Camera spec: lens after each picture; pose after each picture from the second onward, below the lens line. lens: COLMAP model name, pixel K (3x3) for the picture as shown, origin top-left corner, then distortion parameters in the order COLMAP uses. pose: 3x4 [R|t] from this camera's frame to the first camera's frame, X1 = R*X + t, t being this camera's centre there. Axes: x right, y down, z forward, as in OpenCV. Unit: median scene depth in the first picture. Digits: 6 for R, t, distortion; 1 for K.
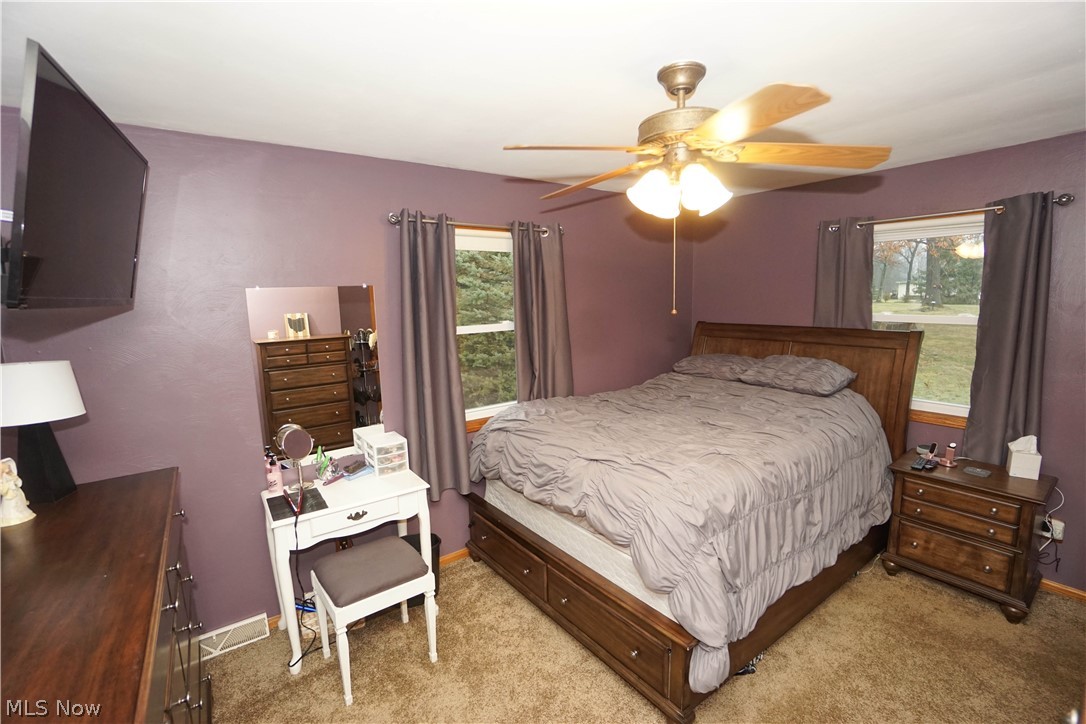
lens RADIAL K [[484.5, 0, 542.3], [0, 484.5, 361.1], [0, 0, 1]] dist [-0.002970, -0.000204]
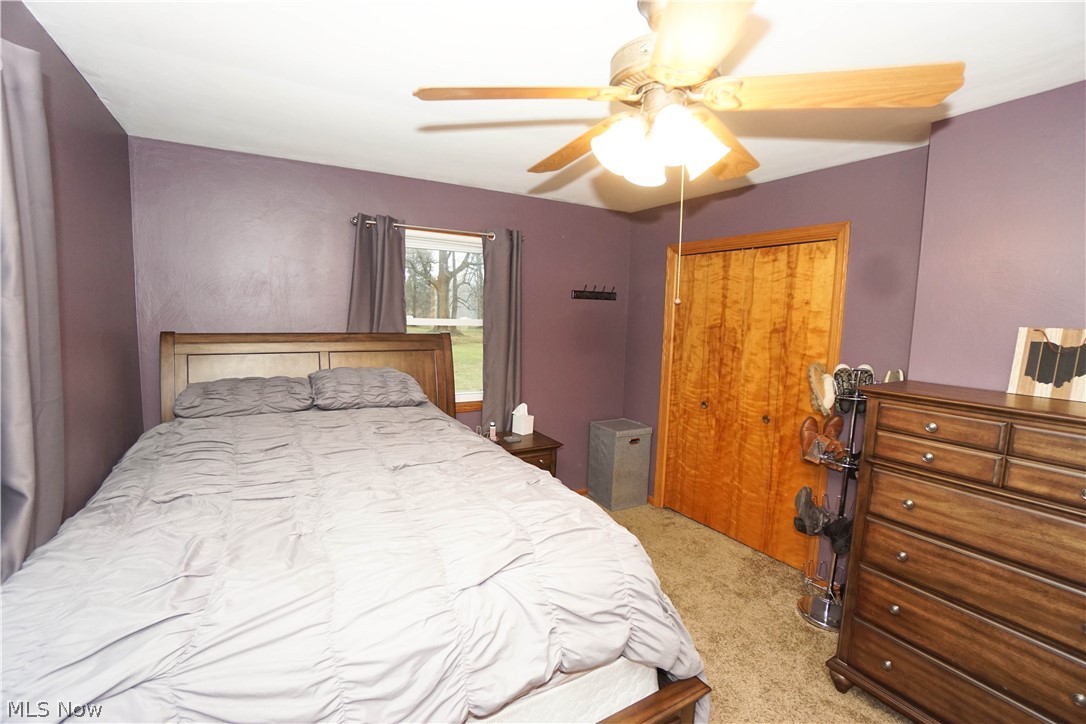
lens RADIAL K [[484.5, 0, 539.7], [0, 484.5, 355.7], [0, 0, 1]] dist [-0.002970, -0.000204]
pose [[0.108842, -0.058583, 0.992331, -0.309446], [0.109502, 0.992893, 0.046606, -0.038701], [-0.988009, 0.103590, 0.114483, 0.667859]]
